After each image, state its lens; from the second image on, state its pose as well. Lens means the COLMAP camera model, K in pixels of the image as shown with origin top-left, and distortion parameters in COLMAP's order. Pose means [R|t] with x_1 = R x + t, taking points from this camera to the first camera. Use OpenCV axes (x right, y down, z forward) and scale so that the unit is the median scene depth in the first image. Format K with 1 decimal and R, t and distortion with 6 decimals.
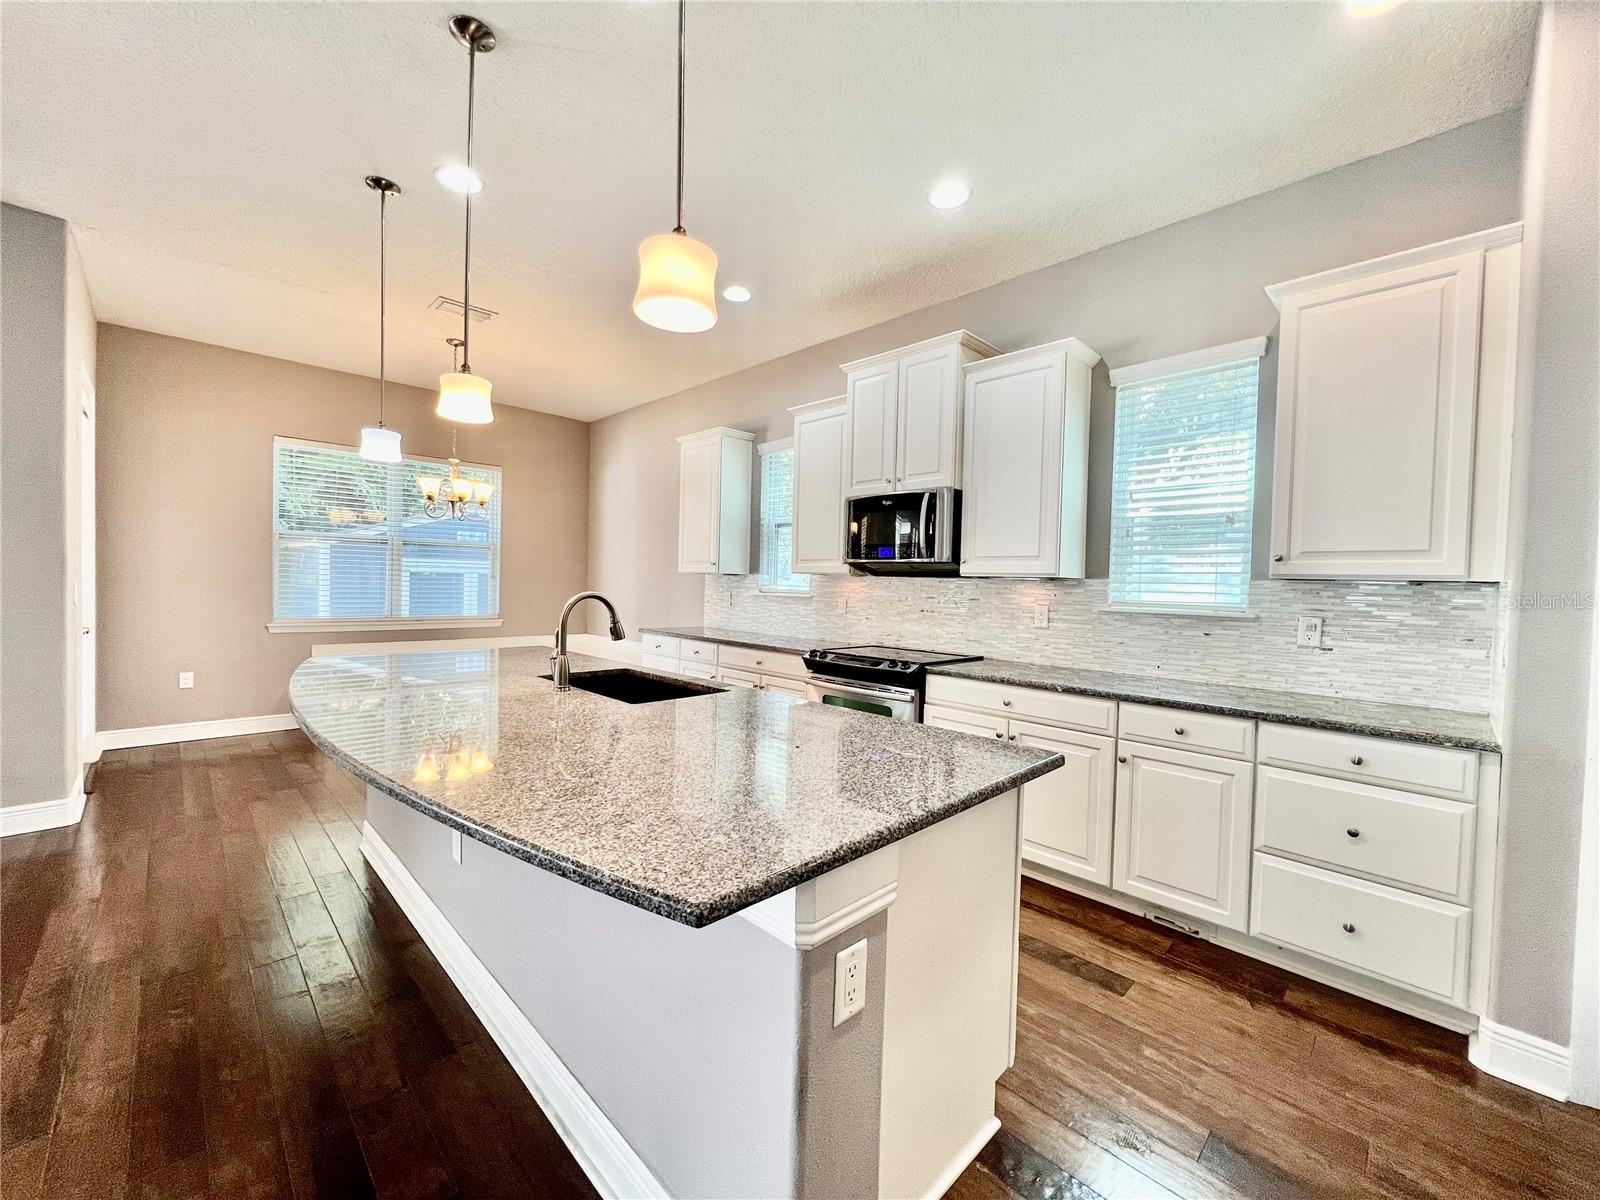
lens RADIAL K [[638.0, 0, 793.0], [0, 638.0, 601.3], [0, 0, 1]] dist [0.002837, 0.000377]
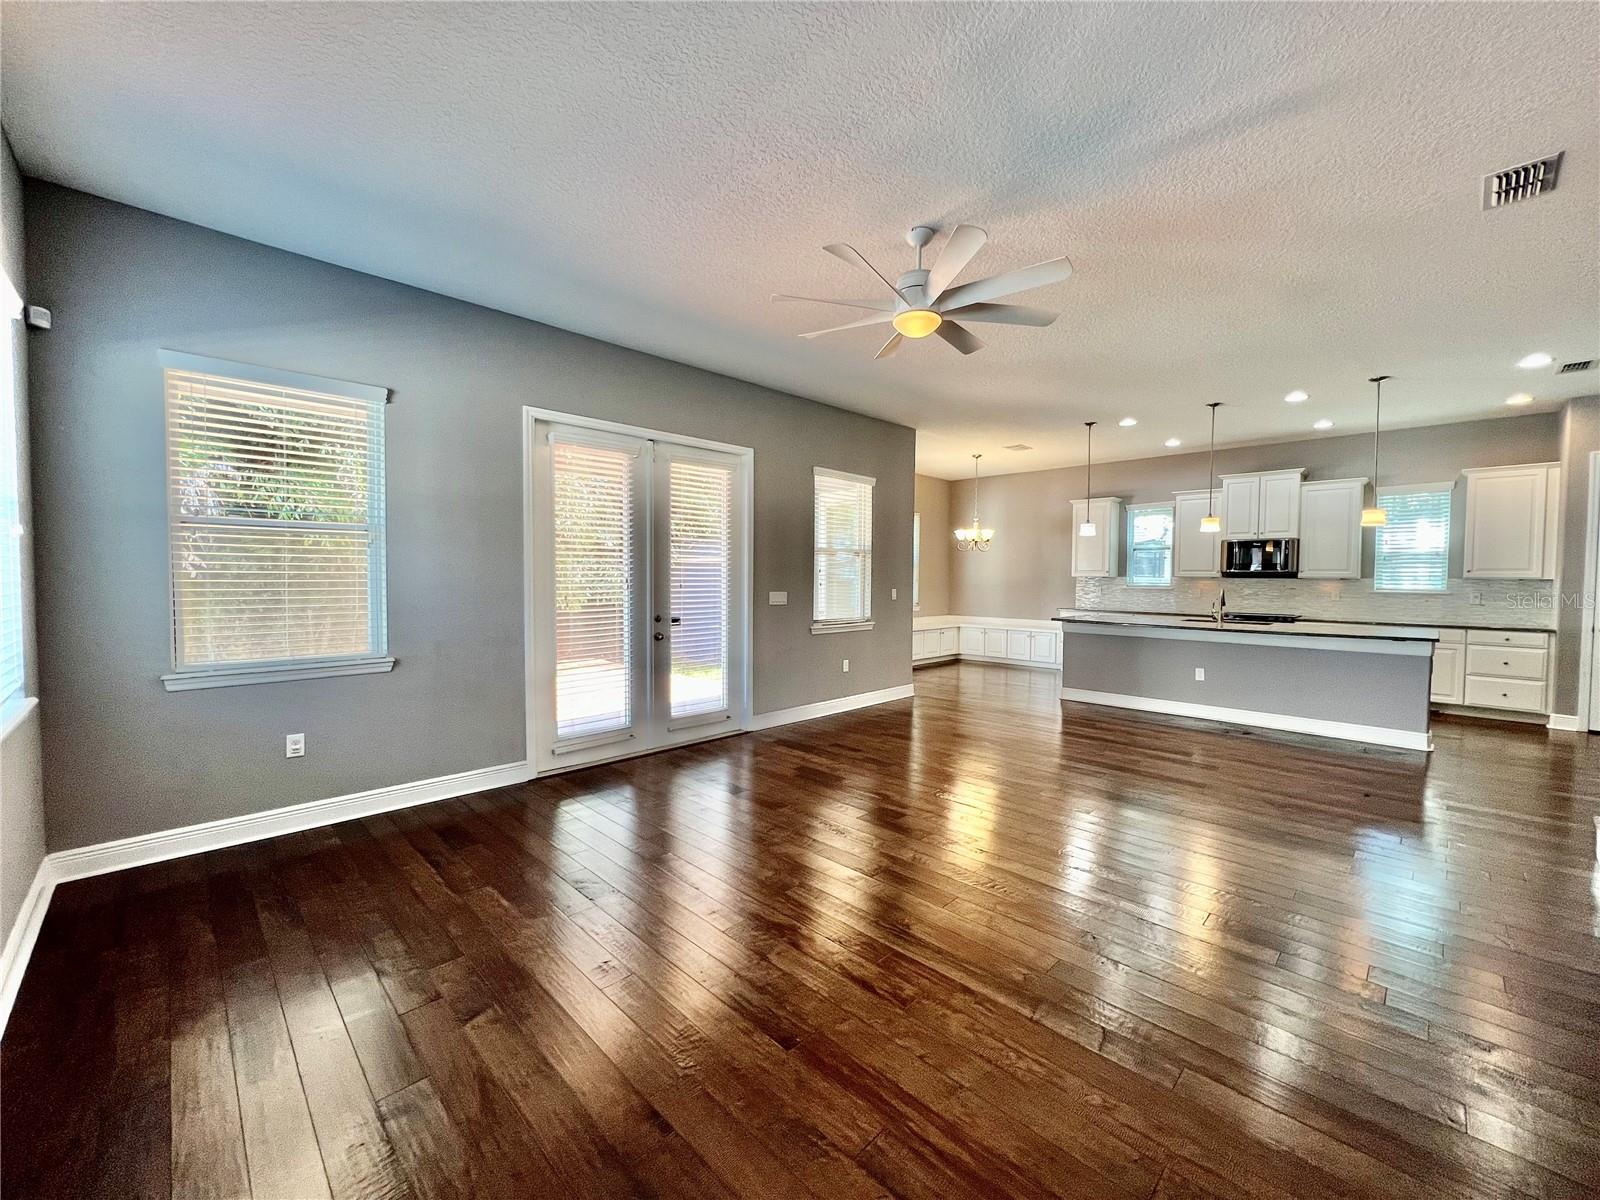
lens RADIAL K [[638.0, 0, 797.0], [0, 638.0, 595.6], [0, 0, 1]] dist [0.002837, 0.000377]
pose [[0.999901, -0.013806, 0.002759, -1.254458], [0.013805, 0.999905, 0.000272, -0.002743], [-0.002762, -0.000234, 0.999996, -1.022190]]
